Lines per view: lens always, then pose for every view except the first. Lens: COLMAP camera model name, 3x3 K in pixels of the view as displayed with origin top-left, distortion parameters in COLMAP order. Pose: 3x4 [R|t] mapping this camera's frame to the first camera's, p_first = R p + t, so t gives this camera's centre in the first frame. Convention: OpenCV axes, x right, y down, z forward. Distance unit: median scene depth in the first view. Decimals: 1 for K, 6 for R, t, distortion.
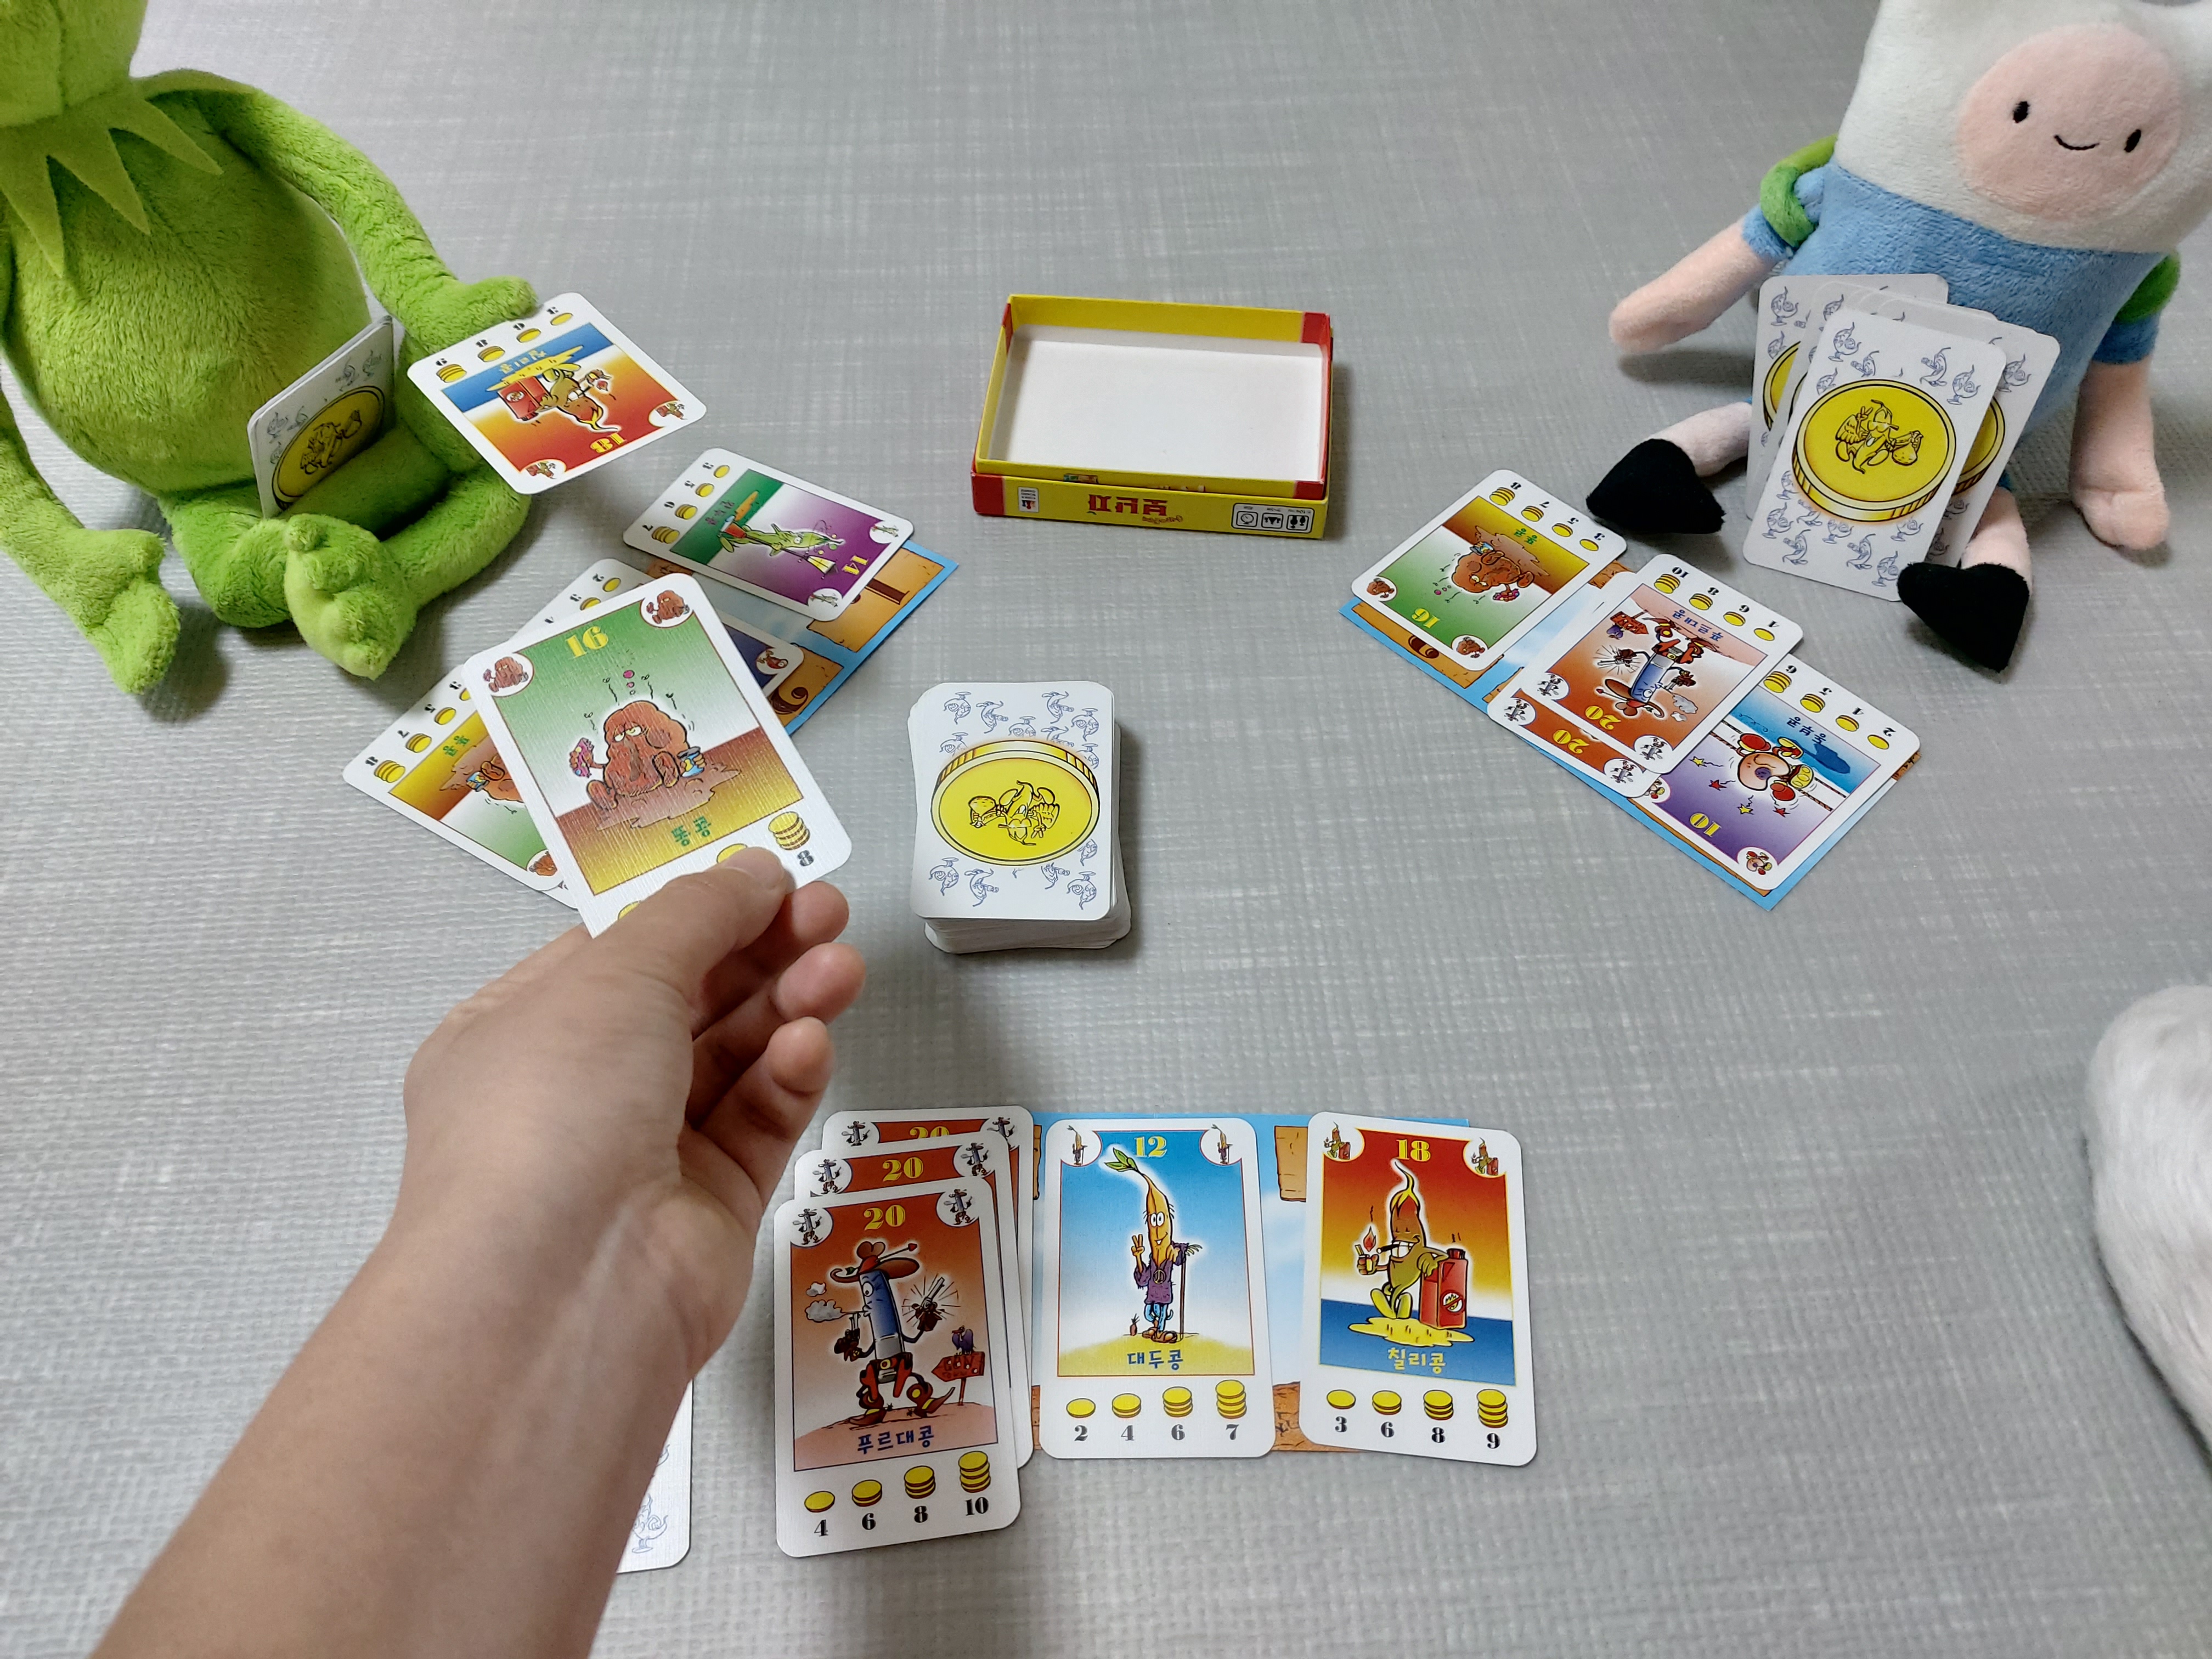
lens RADIAL K [[1576.0, 0, 1105.6], [0, 1576.0, 839.0], [0, 0, 1]] dist [0.011183, -0.065625]
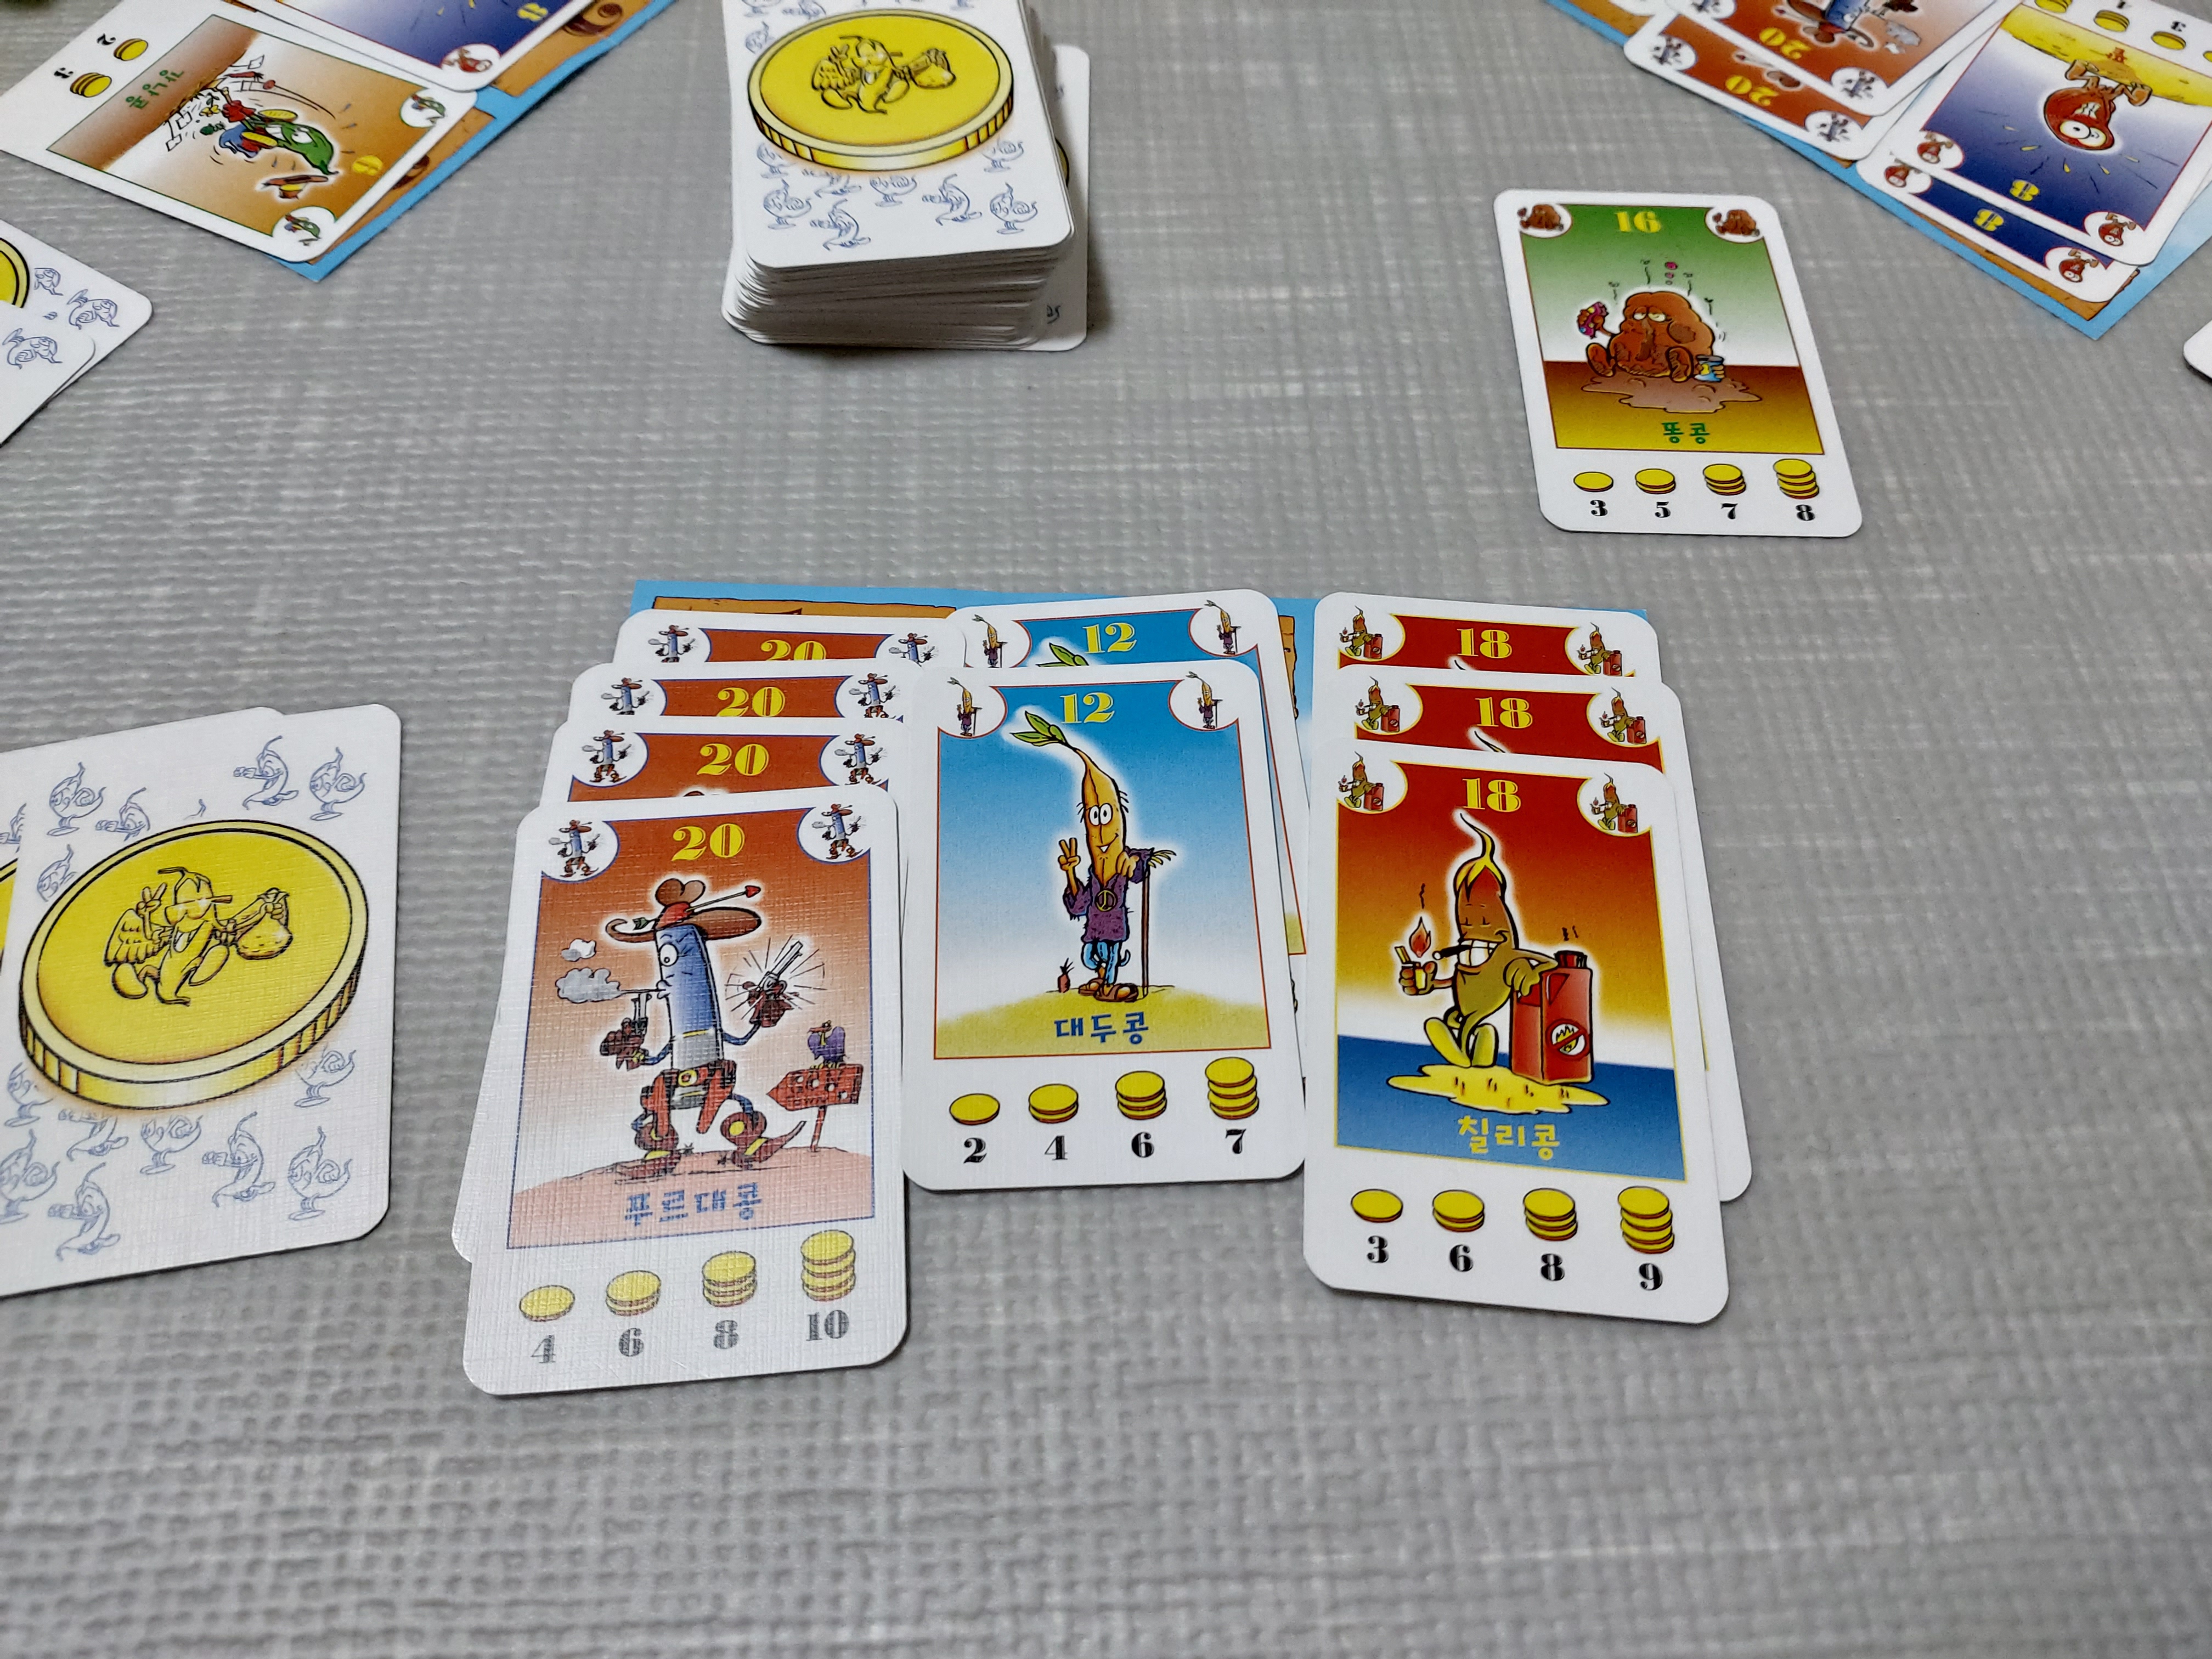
lens RADIAL K [[1576.0, 0, 1106.6], [0, 1576.0, 858.7], [0, 0, 1]] dist [0.011183, -0.065625]
pose [[0.999830, 0.018280, 0.002446, 0.017080], [-0.018443, 0.990397, 0.137014, 0.186375], [0.000082, -0.137036, 0.990566, 0.355285]]
